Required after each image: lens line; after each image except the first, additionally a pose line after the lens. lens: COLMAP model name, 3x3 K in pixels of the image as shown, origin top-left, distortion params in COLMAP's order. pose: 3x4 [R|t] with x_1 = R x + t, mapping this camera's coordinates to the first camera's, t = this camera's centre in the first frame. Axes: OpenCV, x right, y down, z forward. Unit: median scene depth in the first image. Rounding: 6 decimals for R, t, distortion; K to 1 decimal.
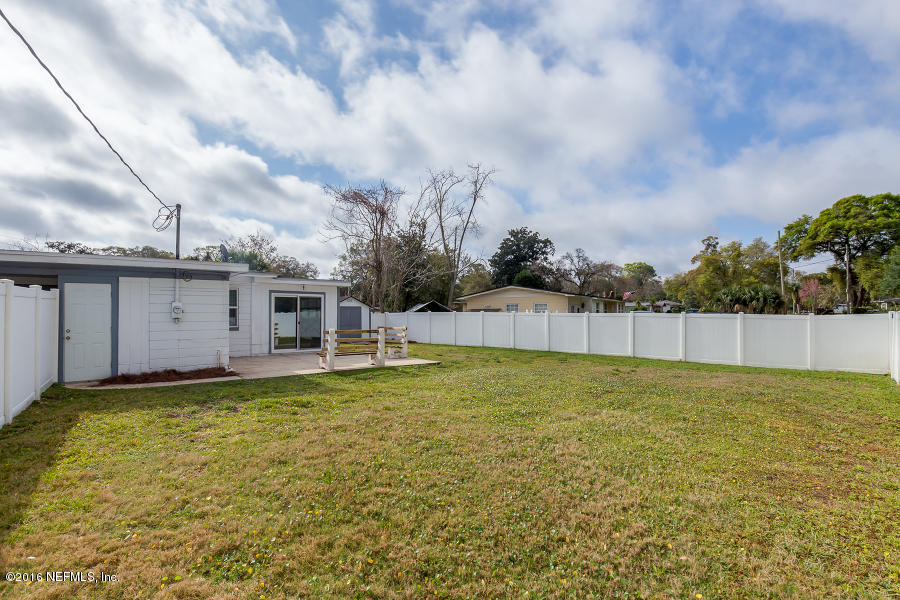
lens RADIAL K [[446.6, 0, 450.0], [0, 446.6, 300.0], [0, 0, 1]] dist [0.049632, 0.000027]
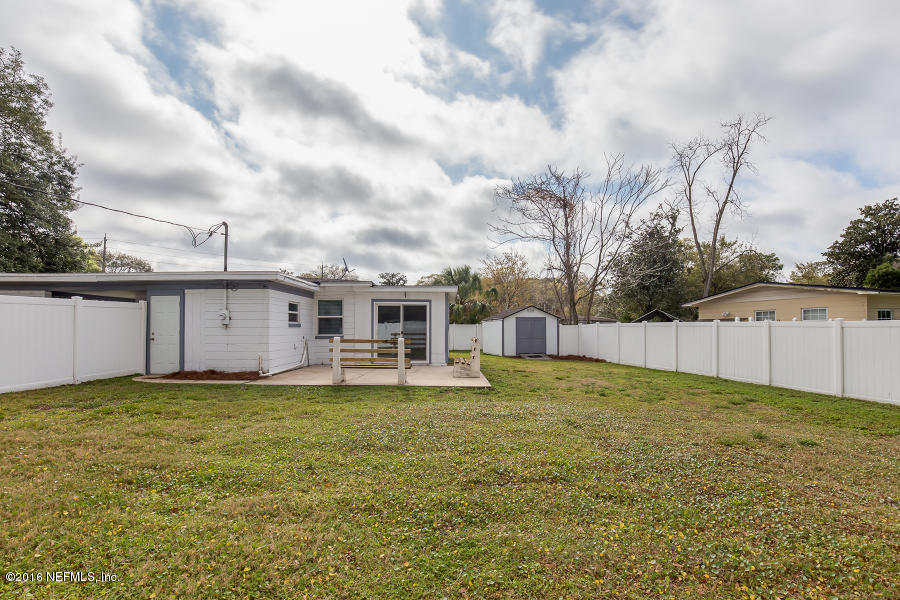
lens RADIAL K [[424.8, 0, 451.0], [0, 424.8, 314.5], [0, 0, 1]] dist [-0.003301, -0.000704]
pose [[0.754507, -0.022879, -0.655893, 0.321885], [0.018274, 0.999737, -0.013852, 0.025889], [0.656037, -0.001534, 0.754727, 0.373017]]
